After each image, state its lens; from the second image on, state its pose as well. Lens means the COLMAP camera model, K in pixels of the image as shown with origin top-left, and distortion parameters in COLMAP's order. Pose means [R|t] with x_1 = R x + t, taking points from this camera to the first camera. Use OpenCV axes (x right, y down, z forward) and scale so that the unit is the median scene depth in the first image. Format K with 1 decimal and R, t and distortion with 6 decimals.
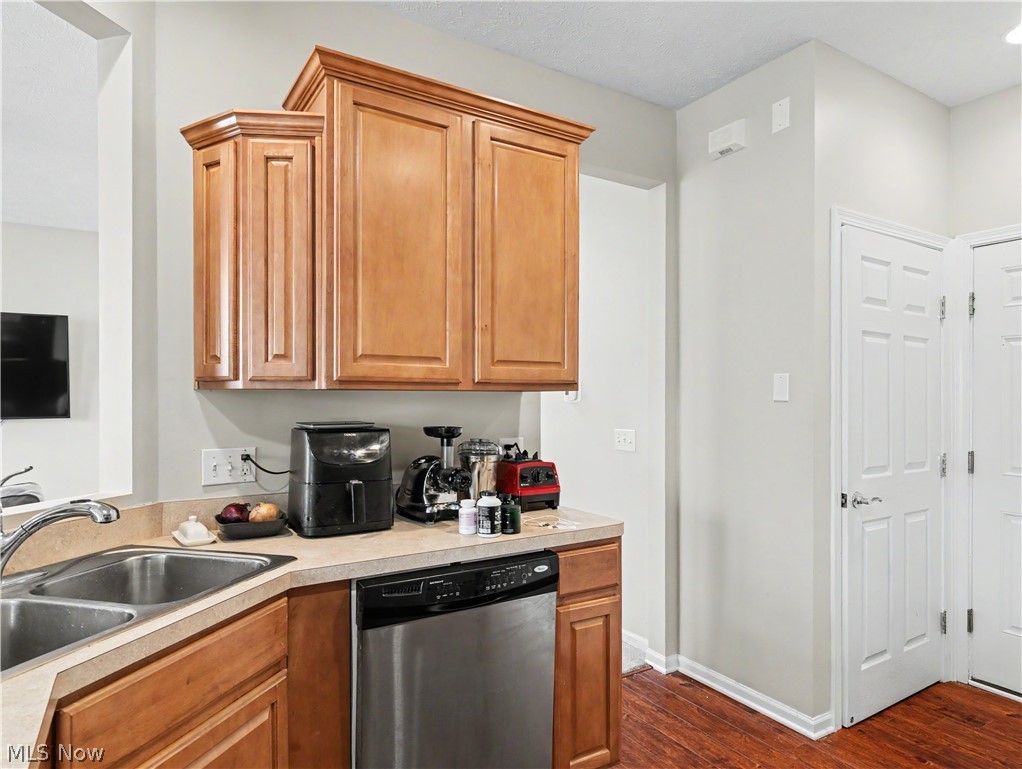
lens RADIAL K [[624.9, 0, 508.3], [0, 624.9, 386.0], [0, 0, 1]] dist [-0.003811, -0.004301]
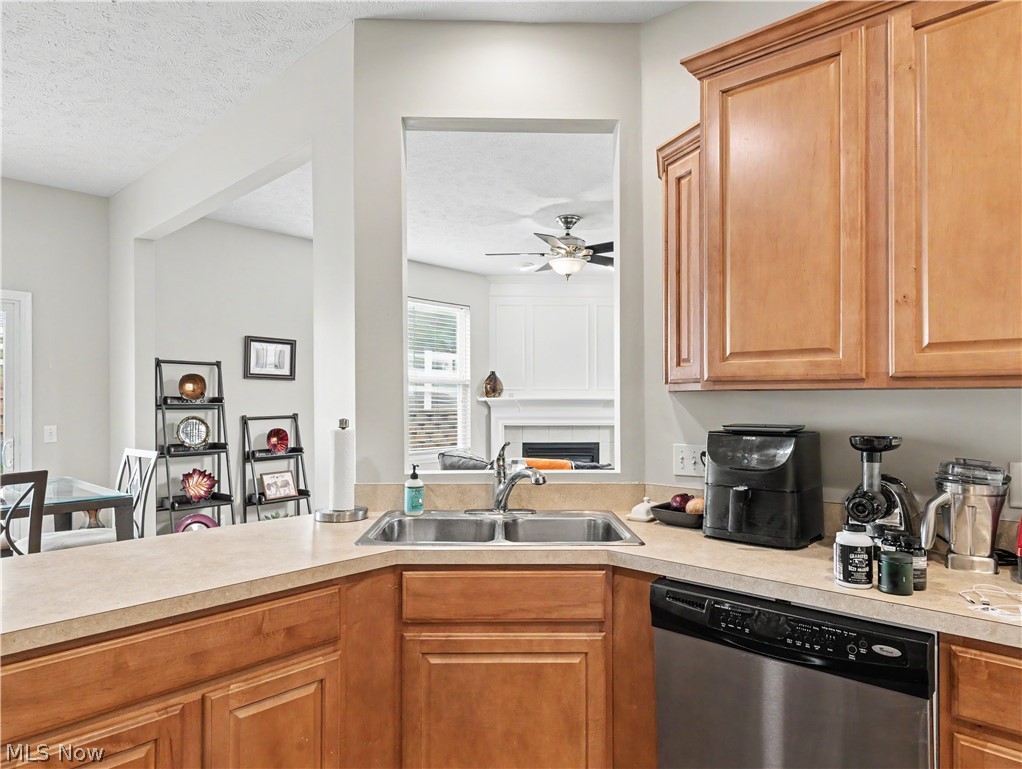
lens RADIAL K [[624.9, 0, 504.4], [0, 624.9, 386.9], [0, 0, 1]] dist [-0.003811, -0.004301]
pose [[0.267024, -0.020102, -0.963480, 0.559424], [0.019855, 0.999685, -0.015354, 0.008223], [0.963485, -0.015030, 0.267339, 0.397676]]
